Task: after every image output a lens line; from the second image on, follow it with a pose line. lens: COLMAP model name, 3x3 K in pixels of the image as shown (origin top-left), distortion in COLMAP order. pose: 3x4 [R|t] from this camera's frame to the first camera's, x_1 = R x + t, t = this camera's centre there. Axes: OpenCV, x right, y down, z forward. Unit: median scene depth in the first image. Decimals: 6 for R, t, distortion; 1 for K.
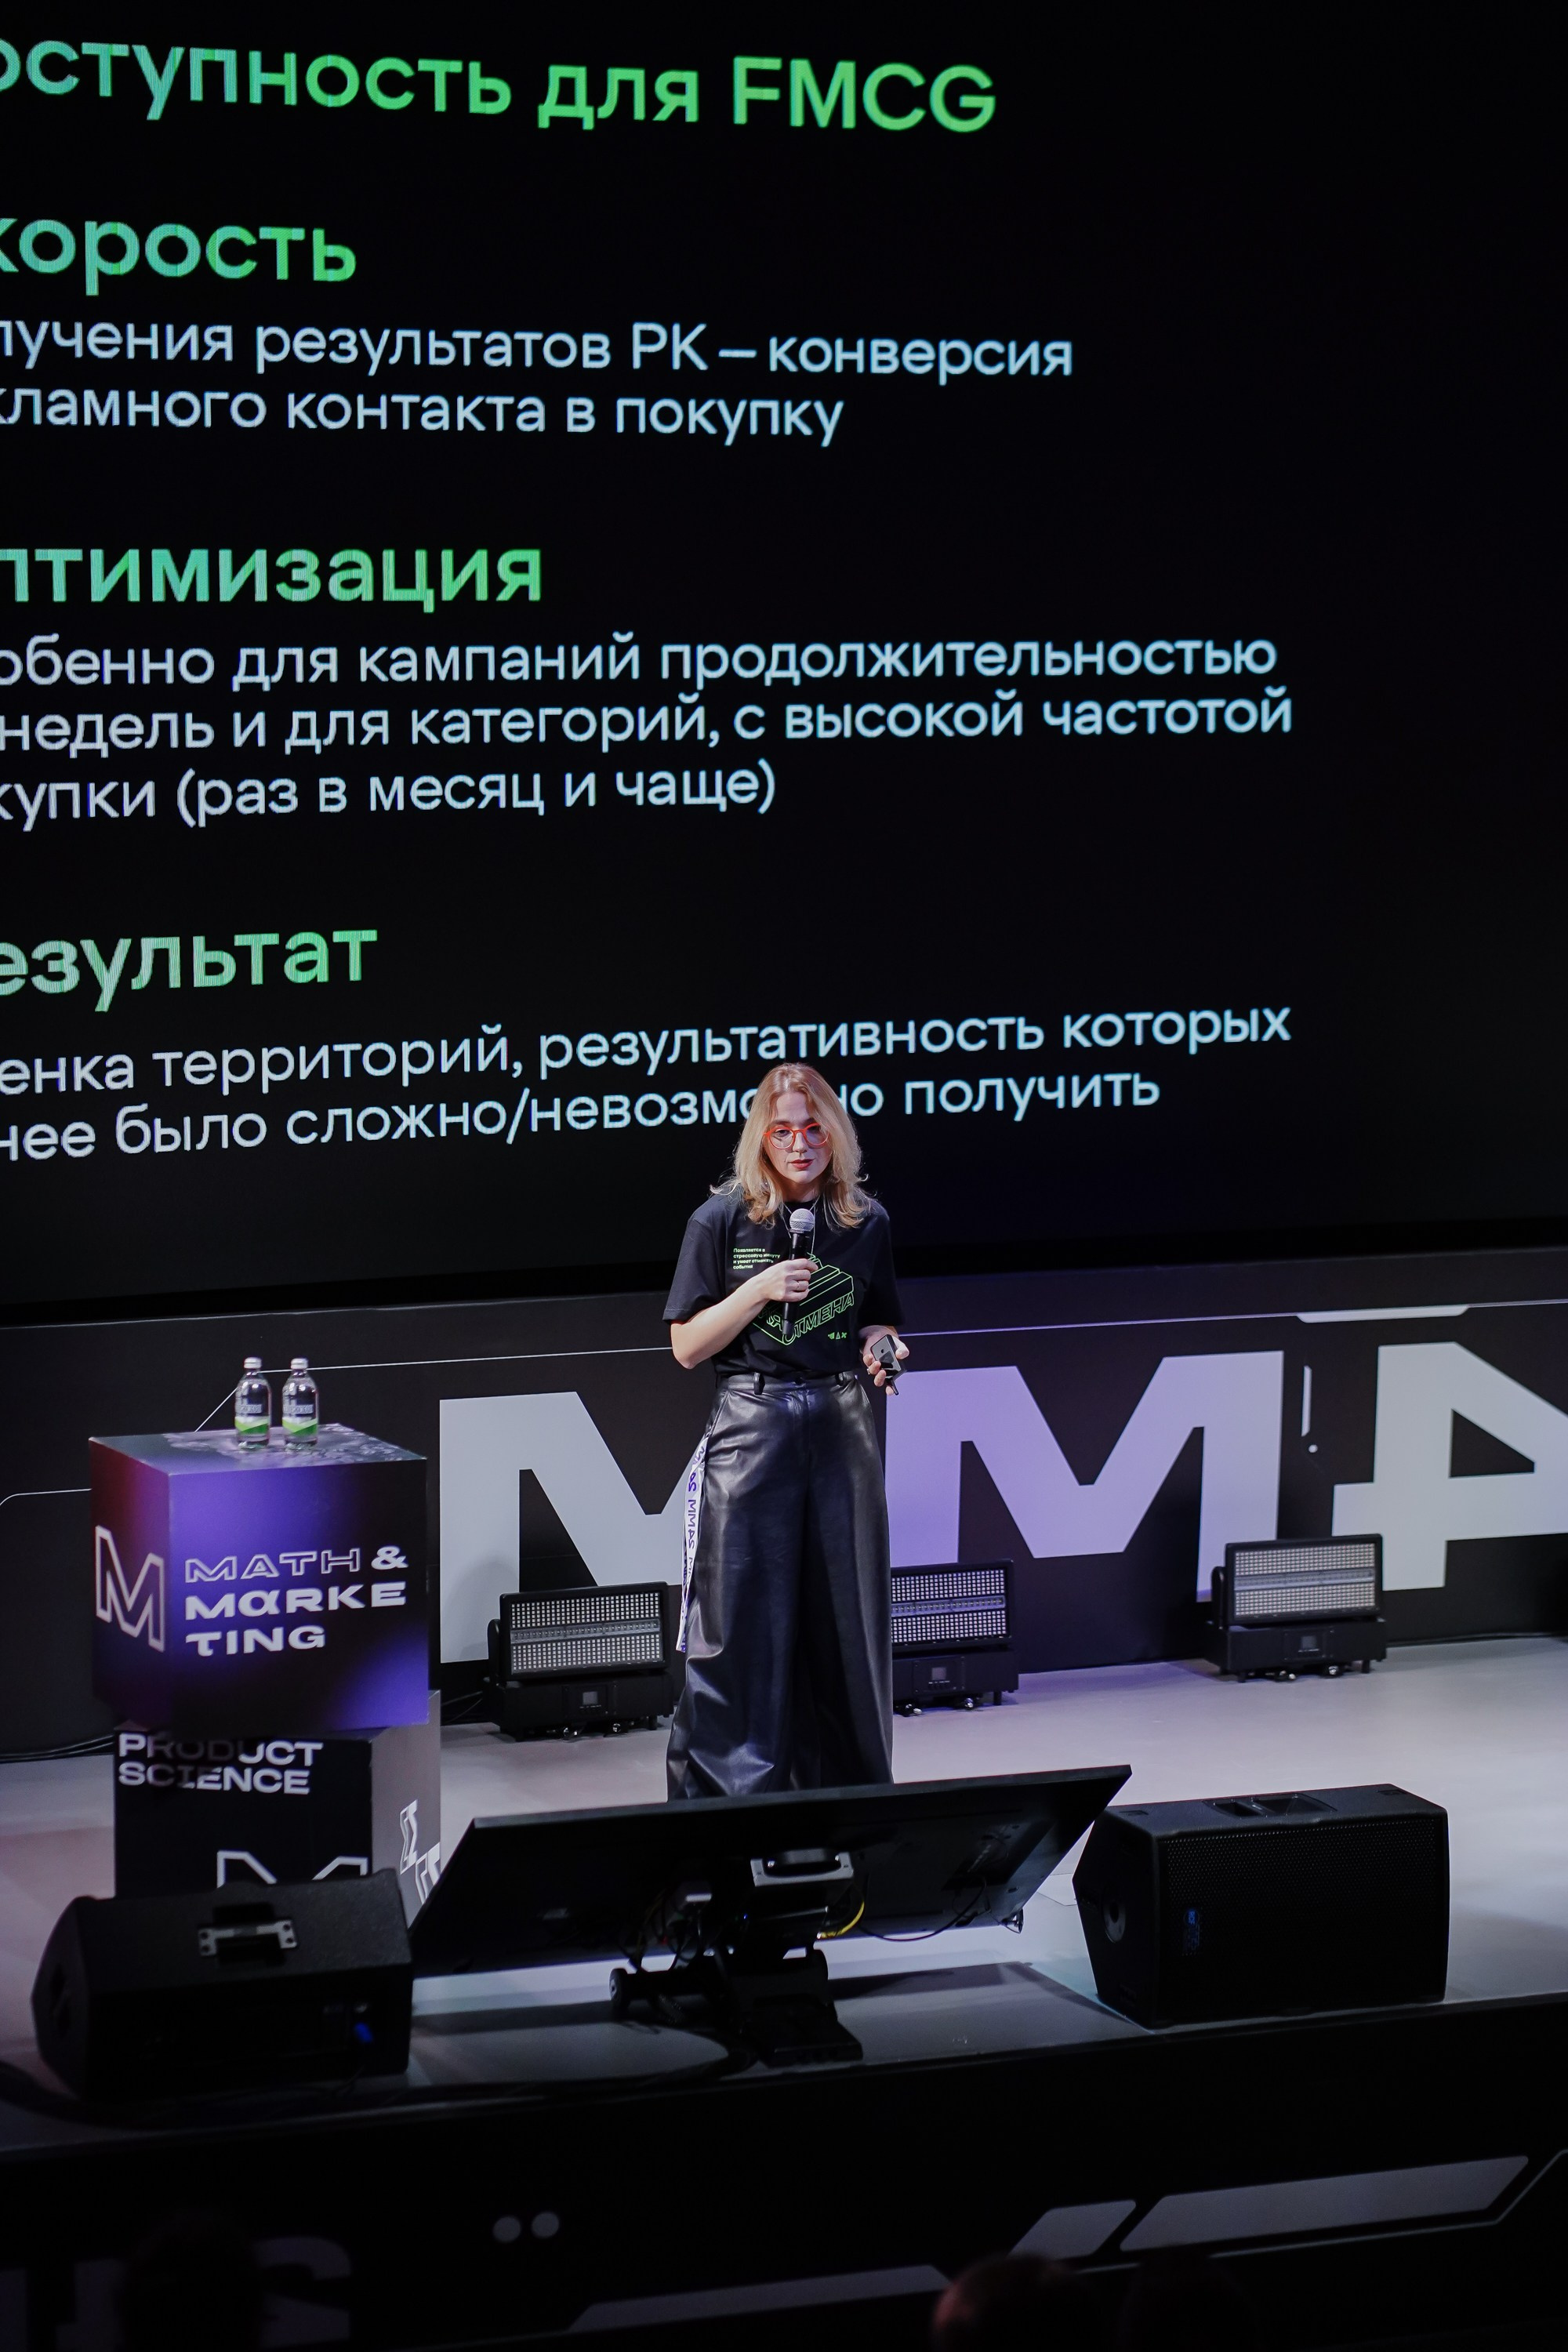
lens RADIAL K [[5569.8, 0, 729.9], [0, 5569.8, 1195.2], [0, 0, 1]] dist [0.011279, 0.000000]
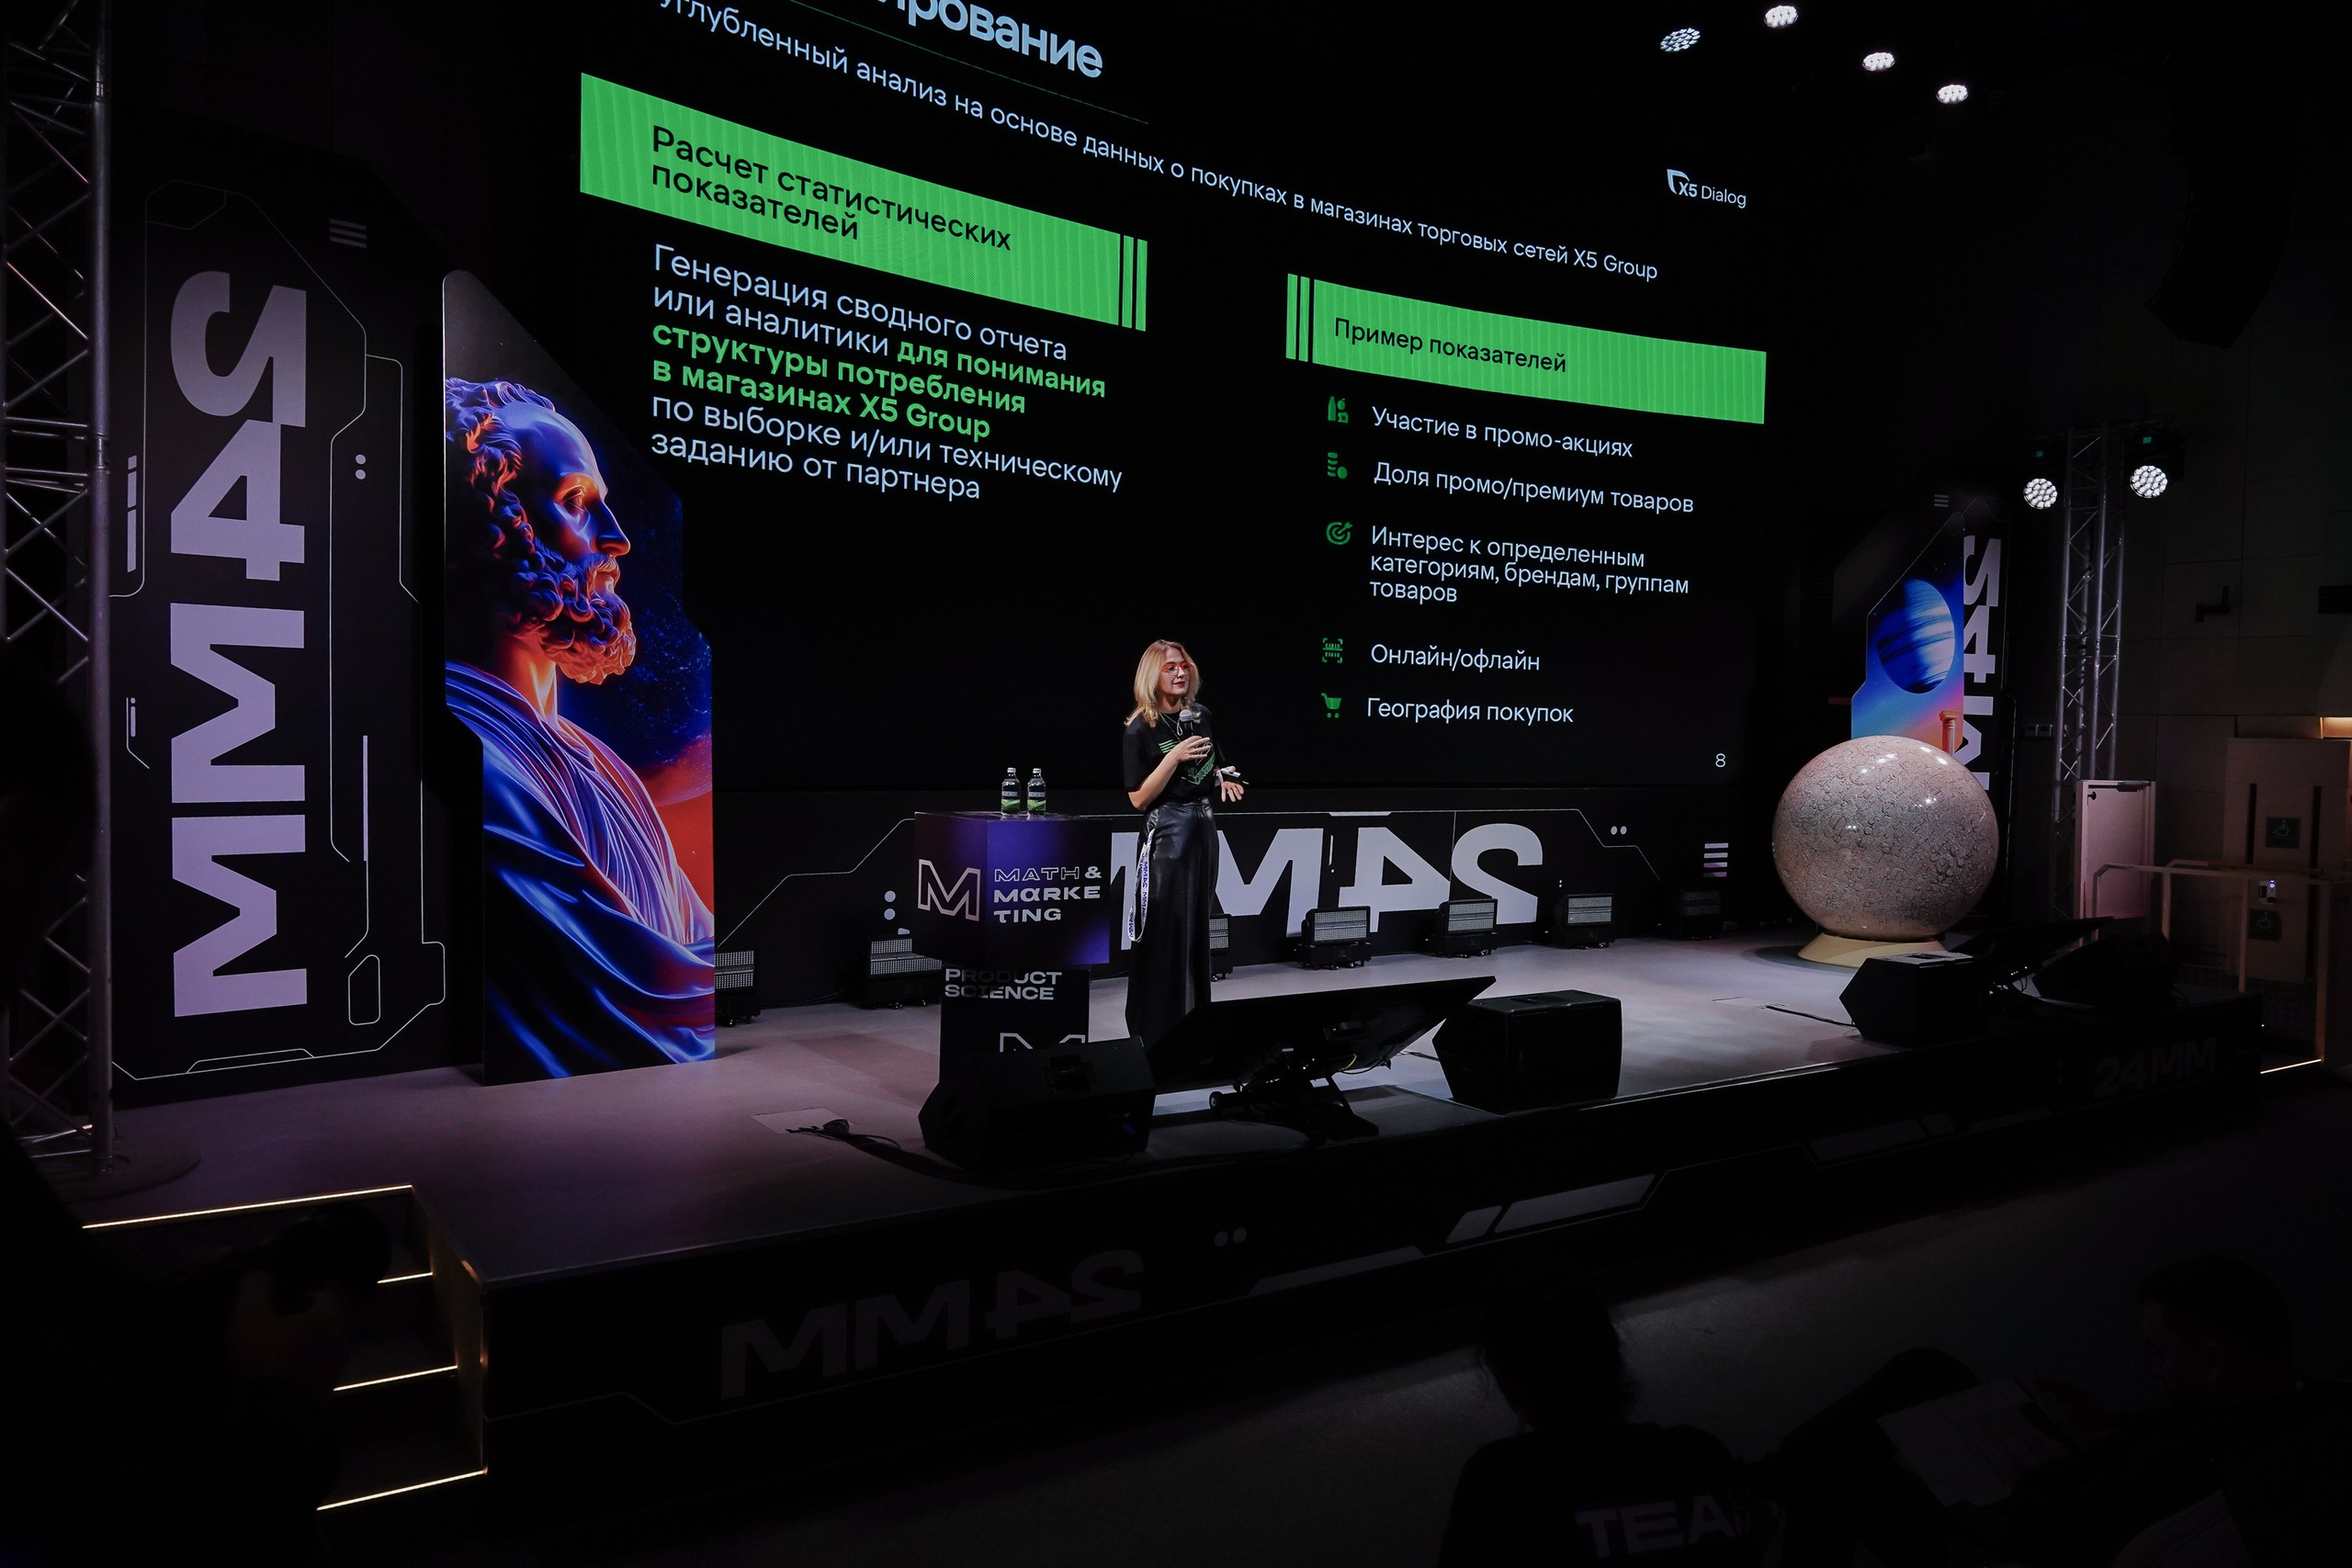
lens RADIAL K [[1647.4, 0, 1178.4], [0, 1647.4, 782.0], [0, 0, 1]] dist [-0.019853, 0.015768]
pose [[0.969237, 0.019741, 0.245337, -0.133916], [-0.003895, 0.997884, -0.064905, 0.055928], [-0.246099, 0.061953, 0.967263, 0.364530]]
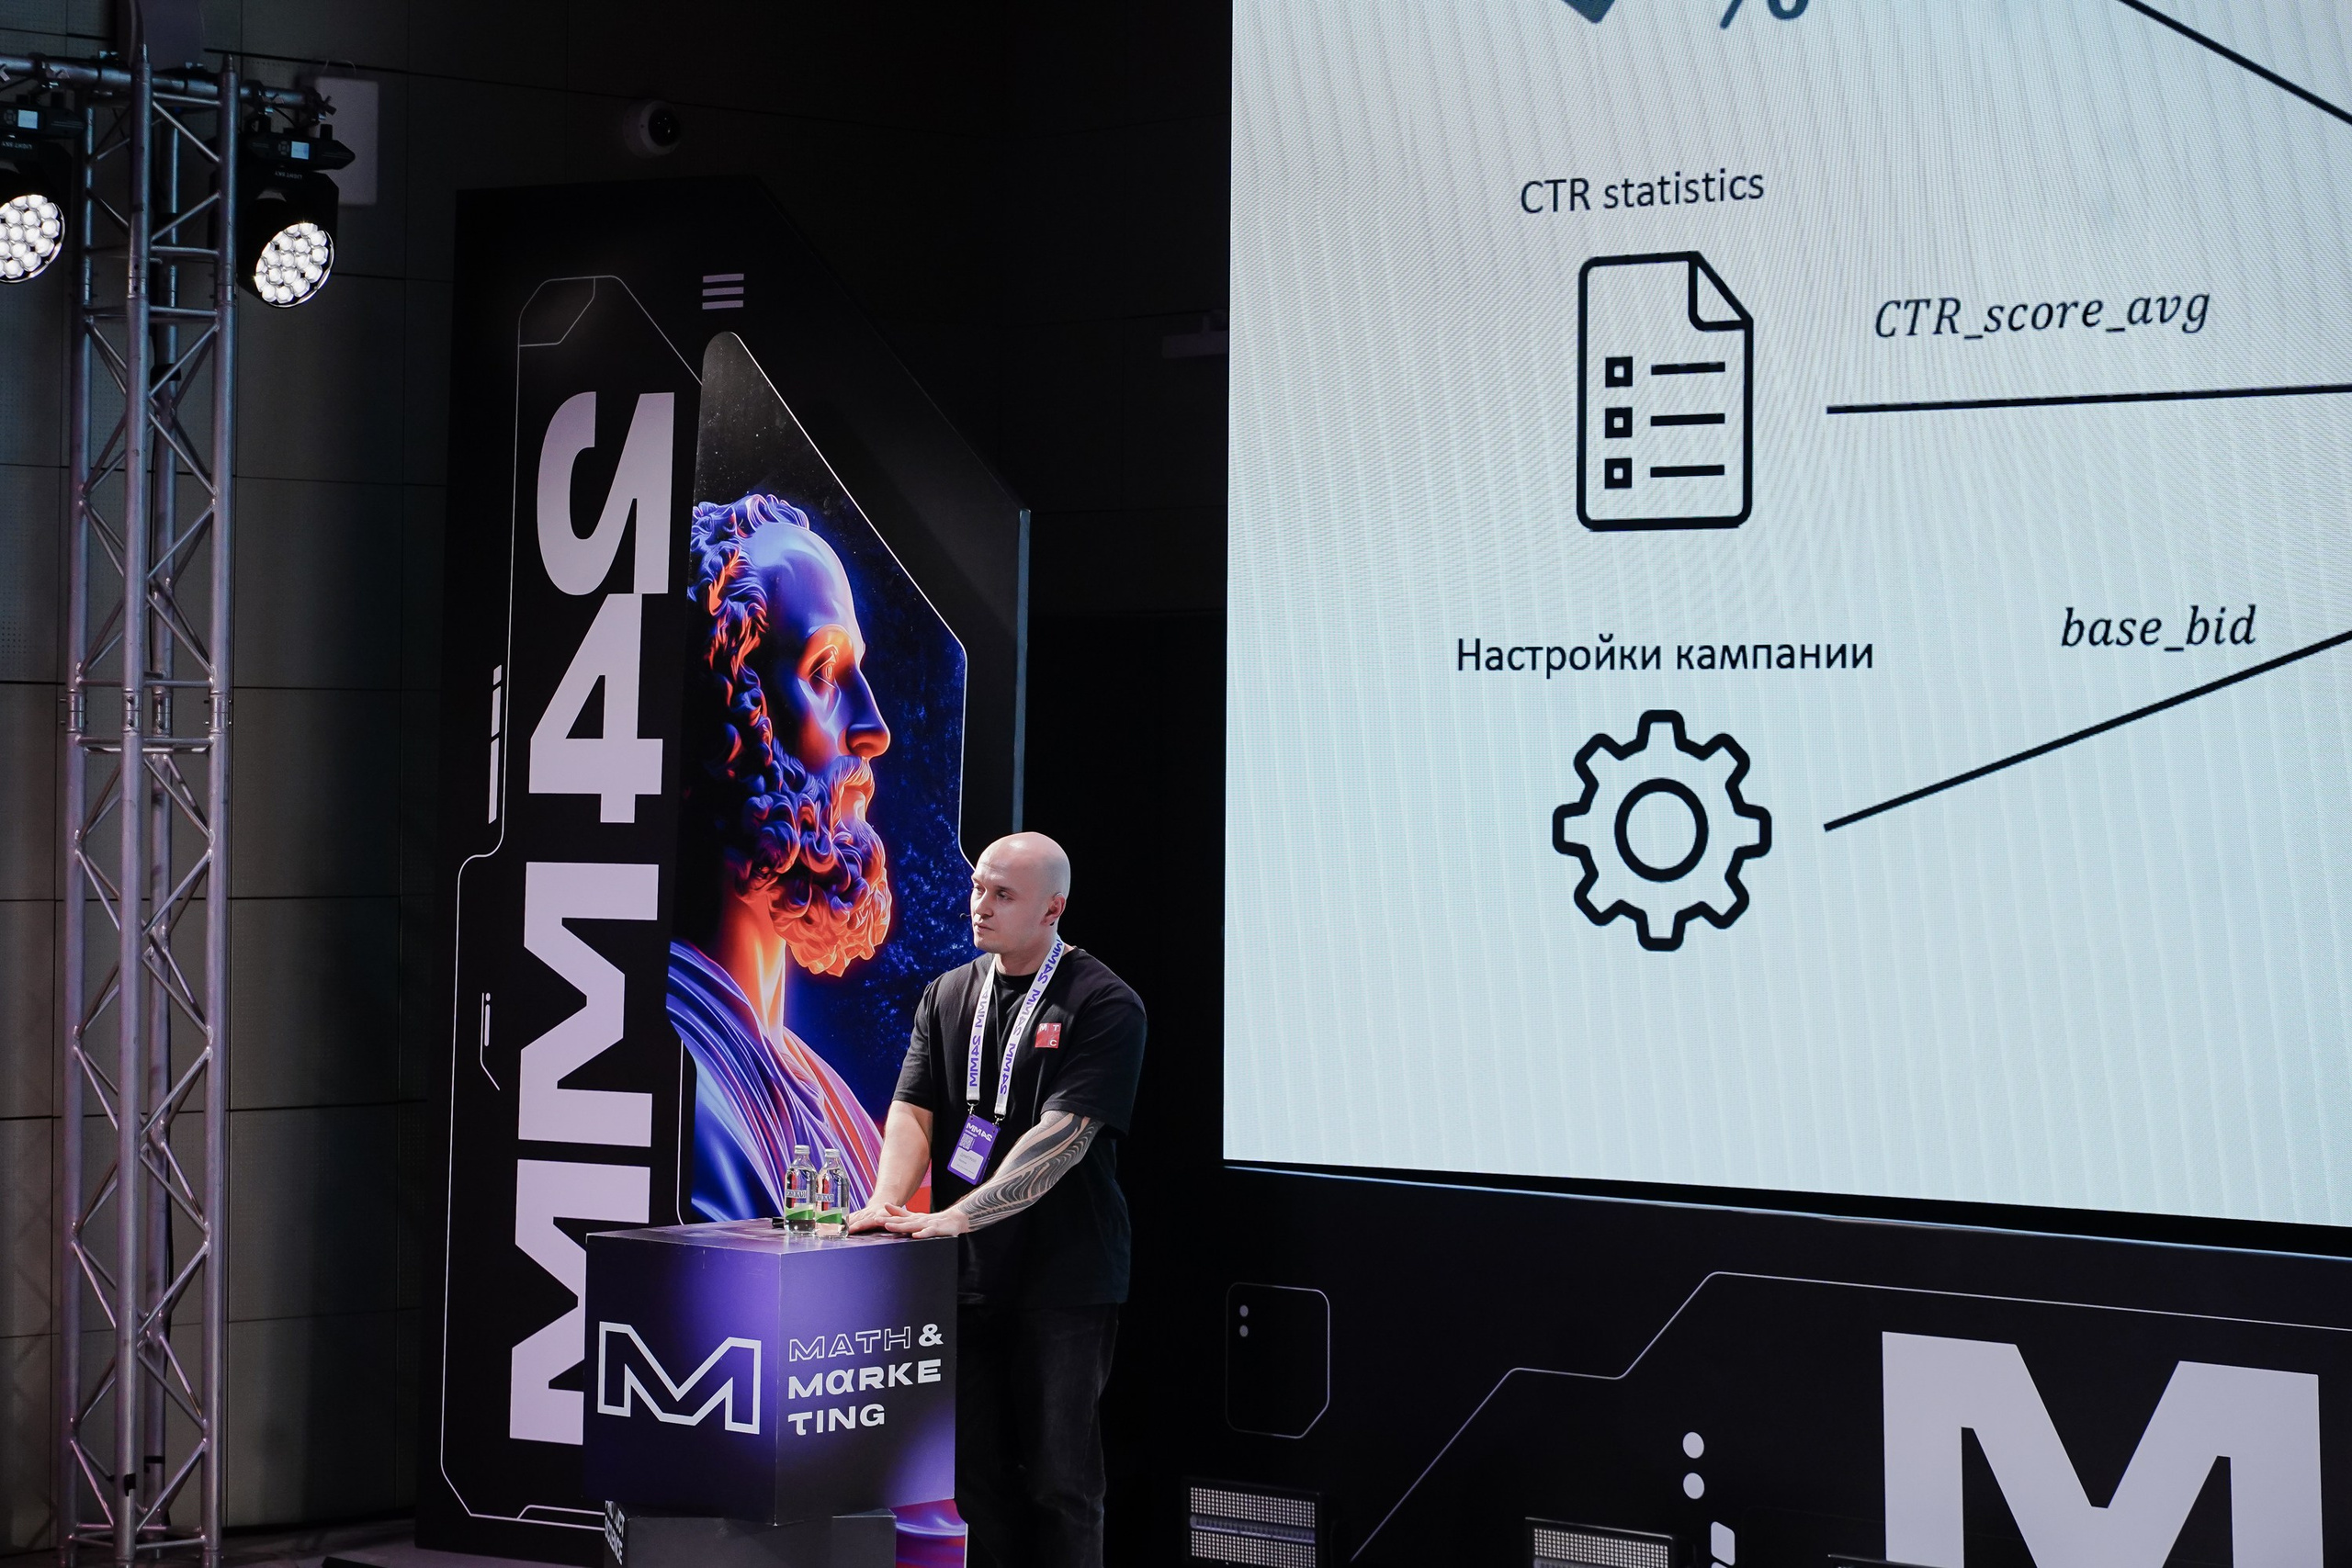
lens RADIAL K [[5569.2, 0, 1101.8], [0, 5569.2, 706.7], [0, 0, 1]] dist [0.011279, 0.000000]
pose [[0.371140, -0.002060, -0.928574, 0.707984], [-0.103149, 0.993717, -0.043432, -0.010150], [0.922830, 0.111901, 0.368596, 0.543539]]
